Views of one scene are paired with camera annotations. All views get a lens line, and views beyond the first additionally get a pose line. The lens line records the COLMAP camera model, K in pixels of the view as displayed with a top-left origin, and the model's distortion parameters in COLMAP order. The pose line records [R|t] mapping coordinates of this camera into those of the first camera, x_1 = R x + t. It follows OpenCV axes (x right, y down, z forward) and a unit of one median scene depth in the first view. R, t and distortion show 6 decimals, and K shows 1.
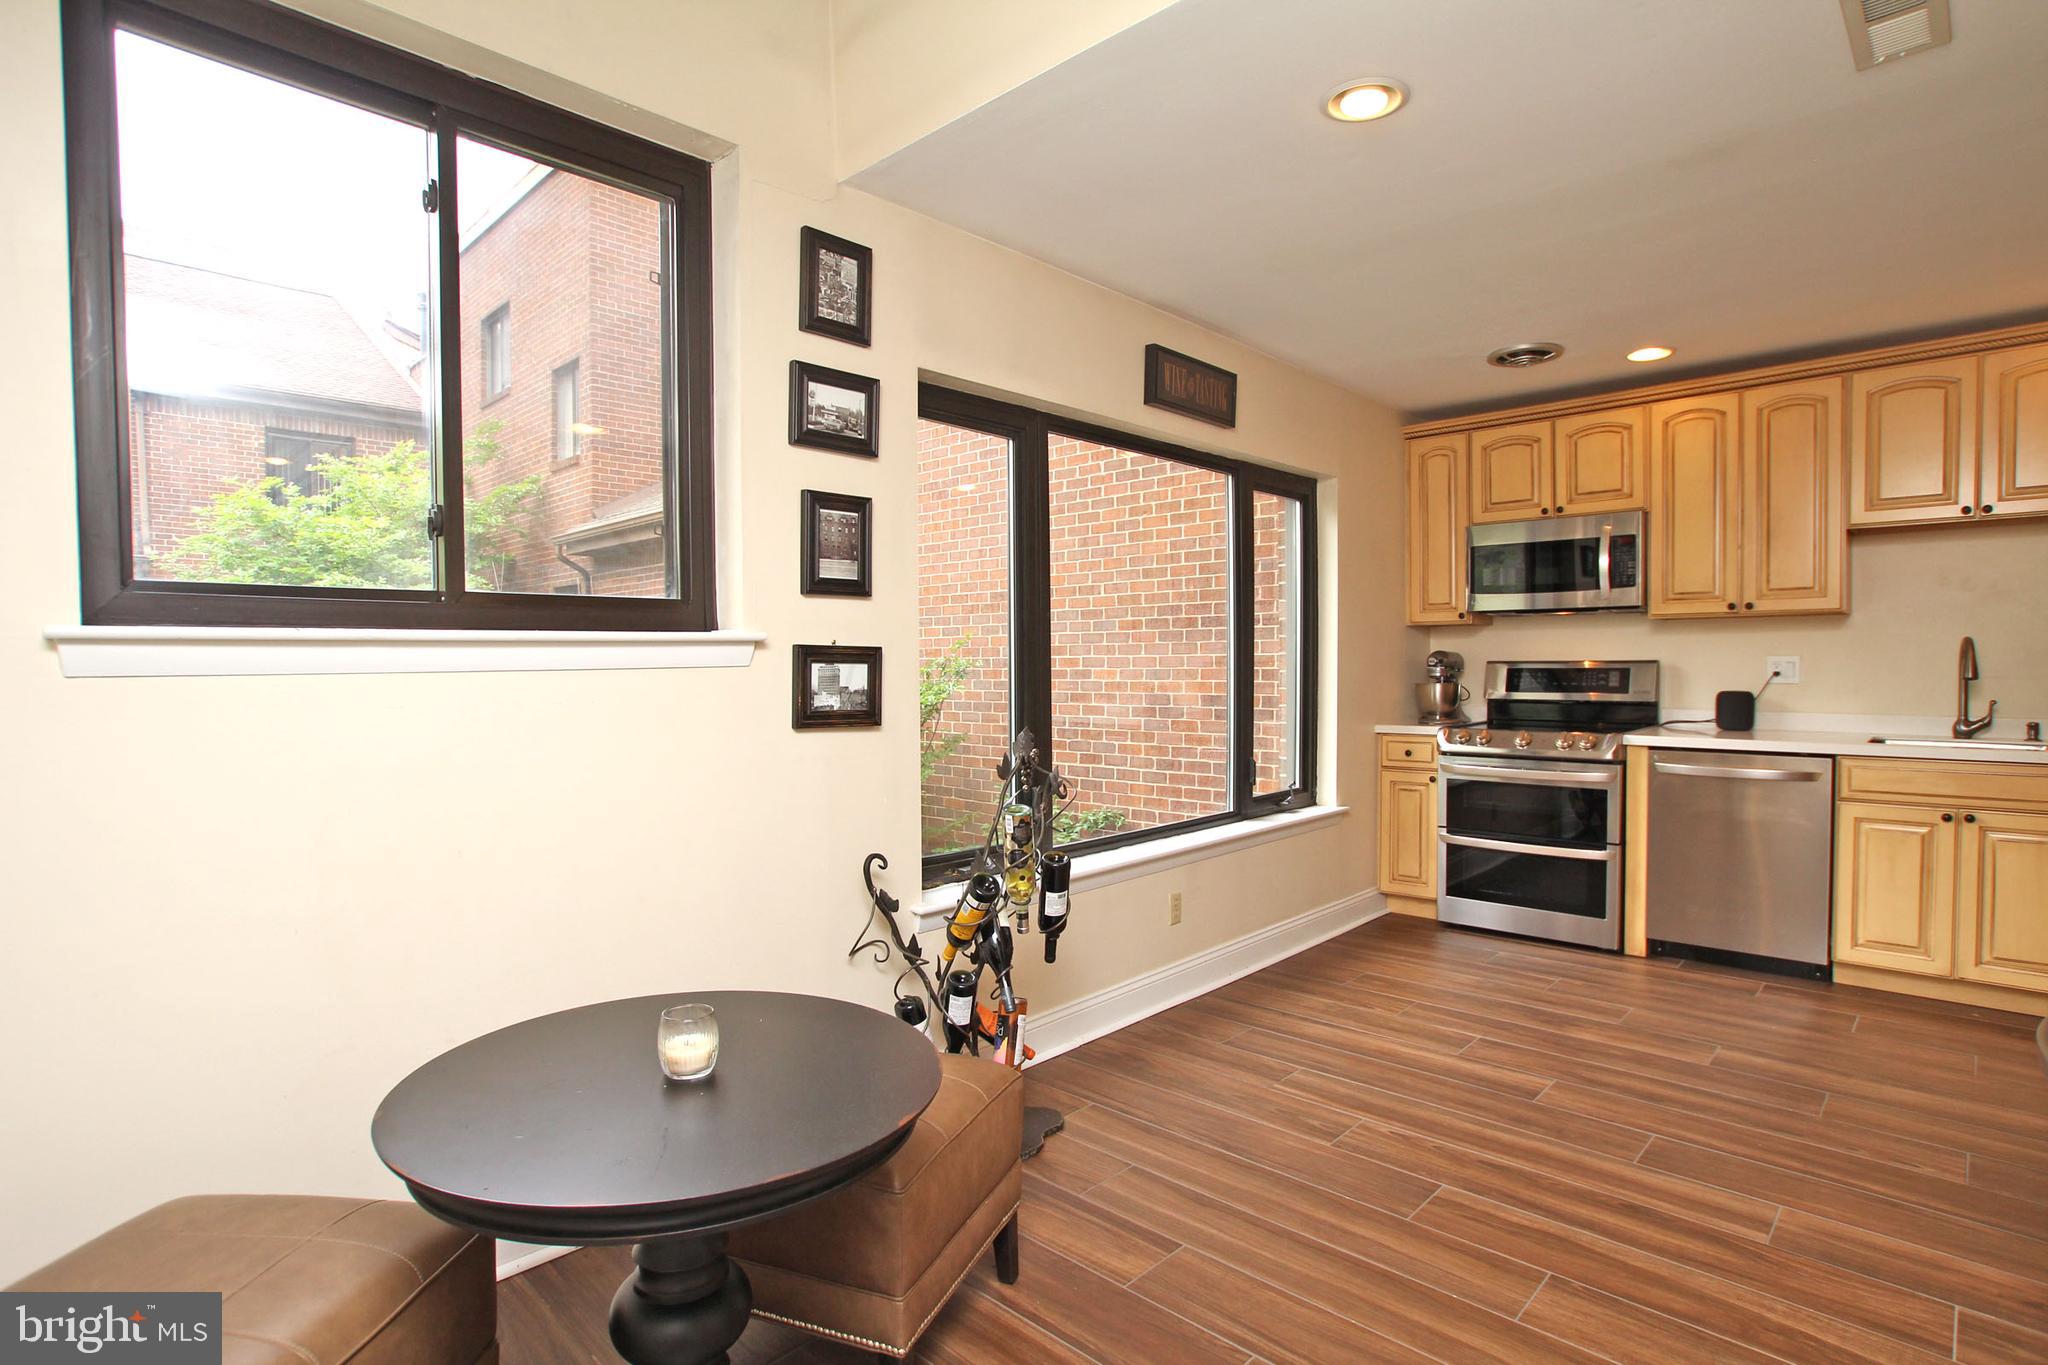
lens RADIAL K [[1047.1, 0, 1034.1], [0, 1047.1, 689.9], [0, 0, 1]] dist [-0.071079, 0.031796]
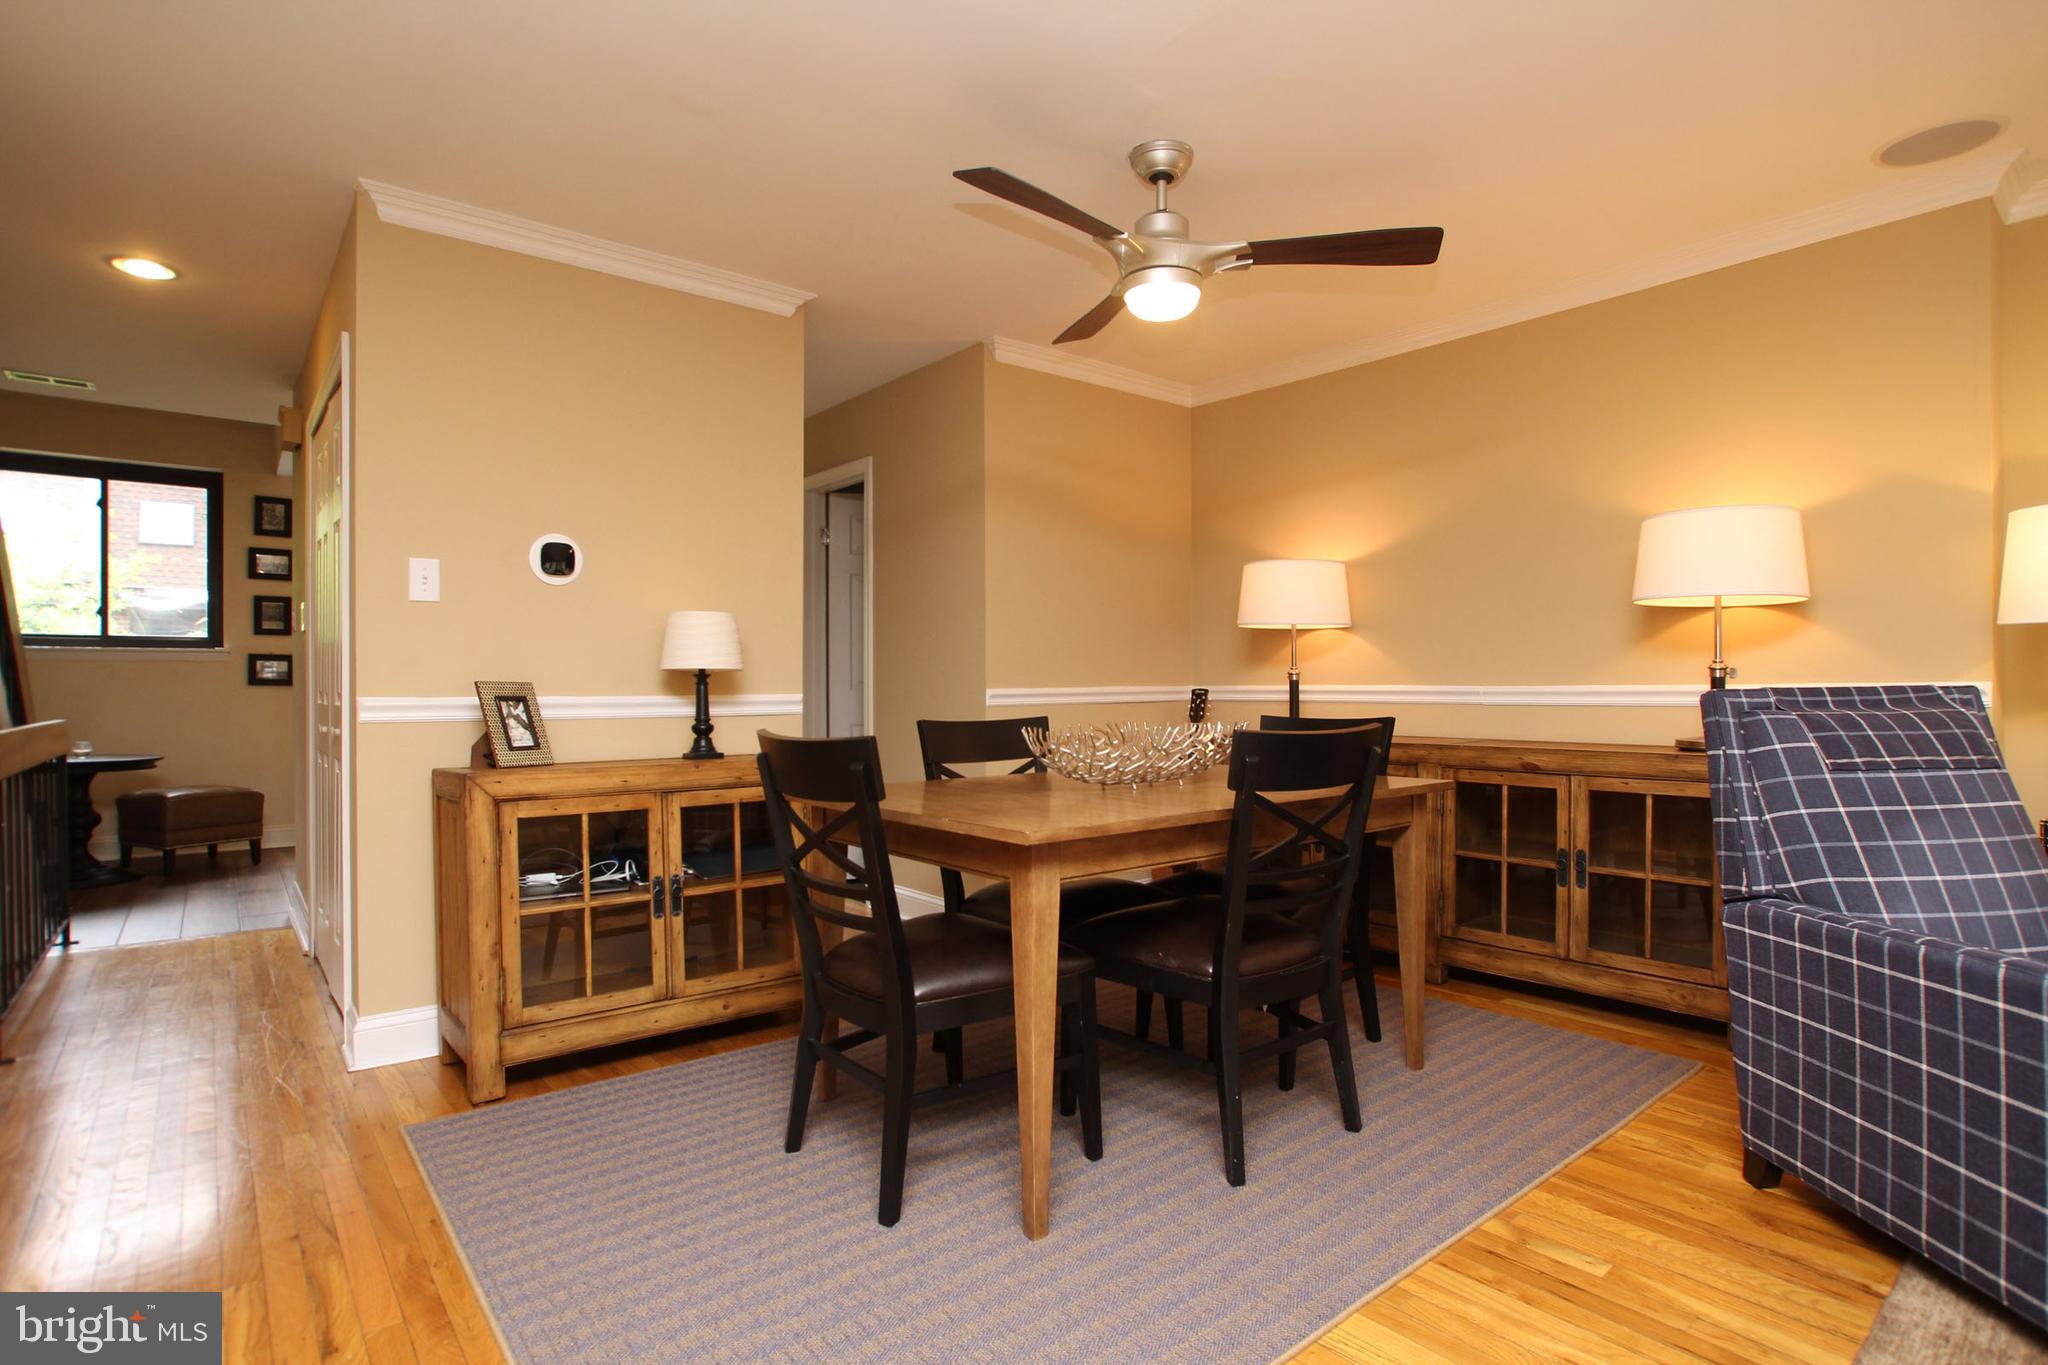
lens RADIAL K [[1027.6, 0, 1024.0], [0, 1027.6, 682.5], [0, 0, 1]] dist [-0.061867, 0.028152]
pose [[0.992880, 0.003580, -0.119068, 1.308925], [-0.006466, 0.999694, -0.023861, 0.050455], [0.118947, 0.024461, 0.992599, -0.833347]]
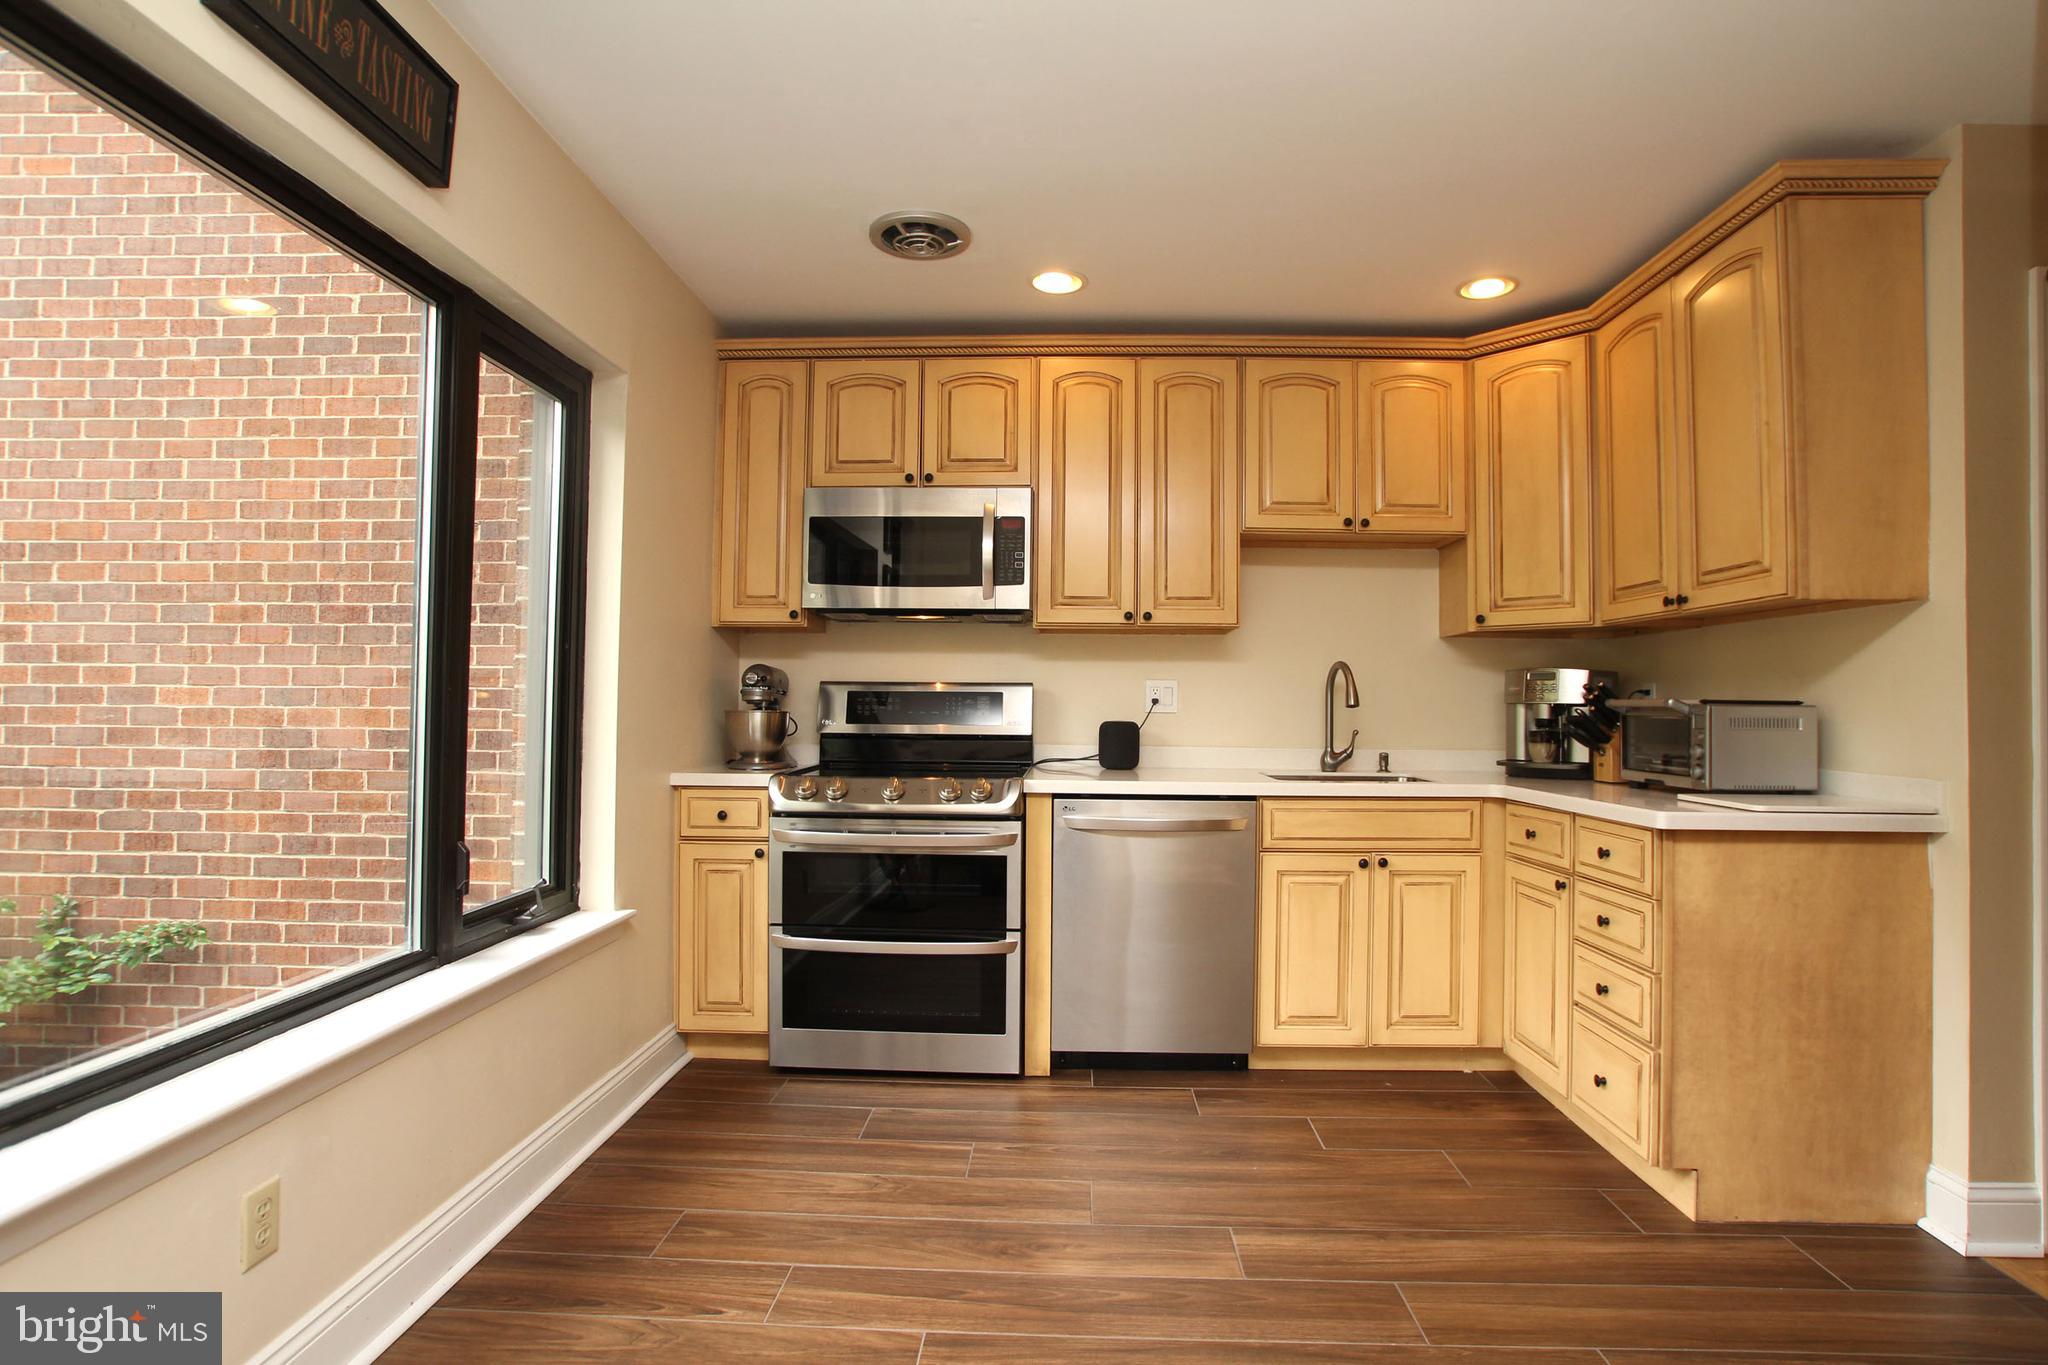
lens RADIAL K [[1011.0, 0, 1024.0], [0, 1011.0, 682.5], [0, 0, 1]] dist [-0.079123, 0.046972]
pose [[0.745440, 0.030243, 0.665886, 0.086355], [0.003251, 0.998793, -0.049002, 0.009576], [-0.666564, 0.038693, 0.744443, 0.443650]]
